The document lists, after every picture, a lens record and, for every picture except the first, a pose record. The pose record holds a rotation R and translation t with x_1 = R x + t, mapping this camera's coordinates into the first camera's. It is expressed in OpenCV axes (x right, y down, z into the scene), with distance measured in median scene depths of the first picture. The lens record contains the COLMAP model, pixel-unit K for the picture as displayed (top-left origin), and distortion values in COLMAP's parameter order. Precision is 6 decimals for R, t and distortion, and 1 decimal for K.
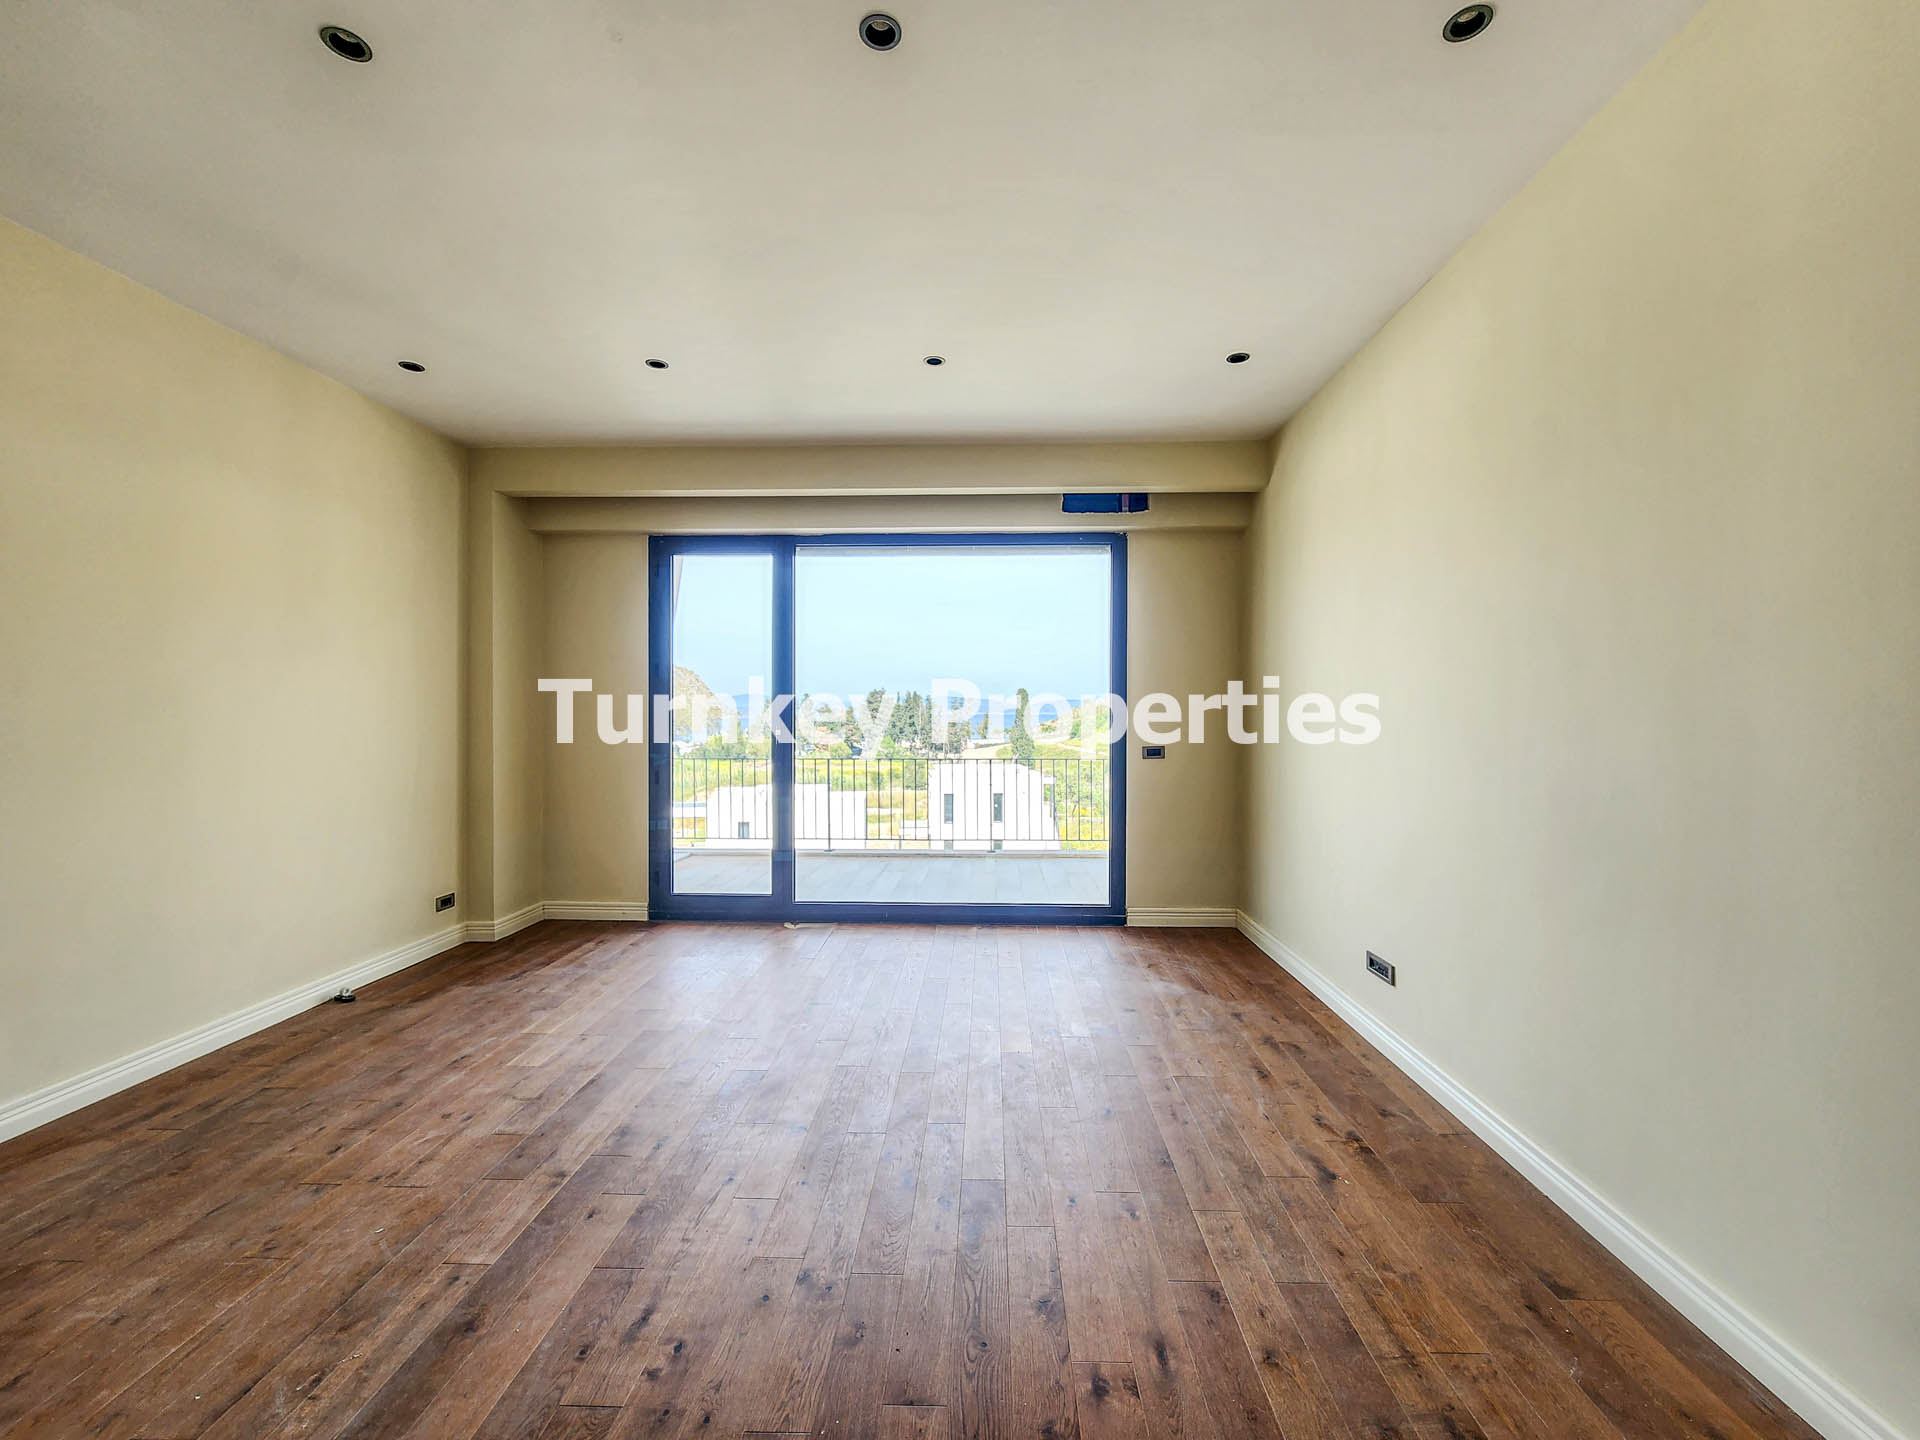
lens RADIAL K [[829.0, 0, 960.0], [0, 829.0, 720.0], [0, 0, 1]] dist [0.000218, 0.000086]
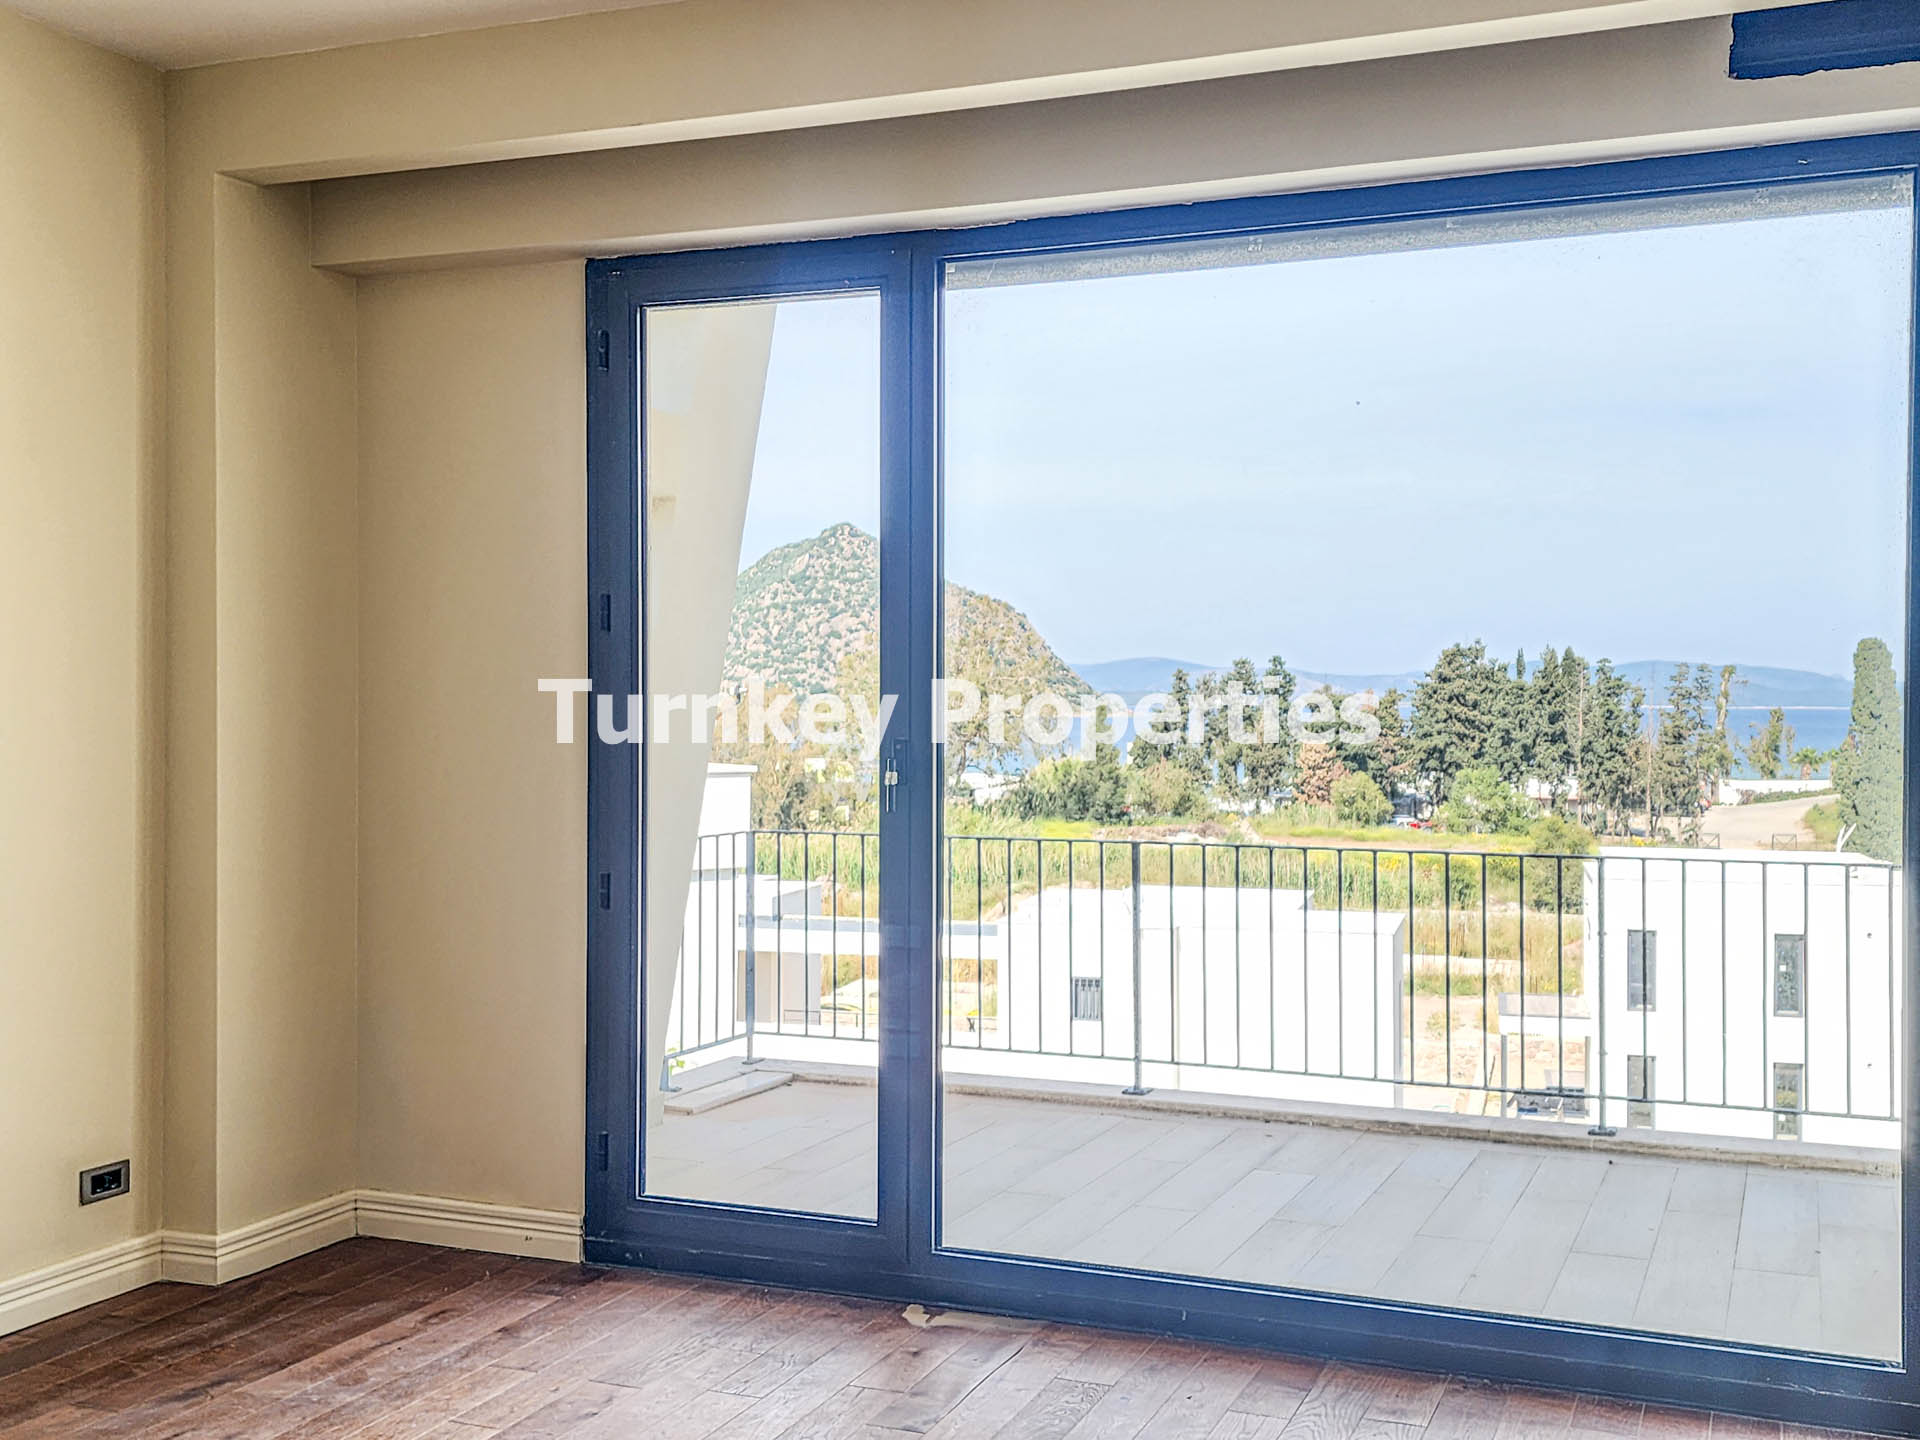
lens RADIAL K [[2076.7, 0, 928.9], [0, 2076.7, 724.2], [0, 0, 1]] dist [0.110016, -0.020473]
pose [[0.937874, 0.008940, -0.346860, 0.109884], [-0.008575, 0.999960, 0.002589, -0.011072], [0.346869, 0.000546, 0.937913, 0.142598]]
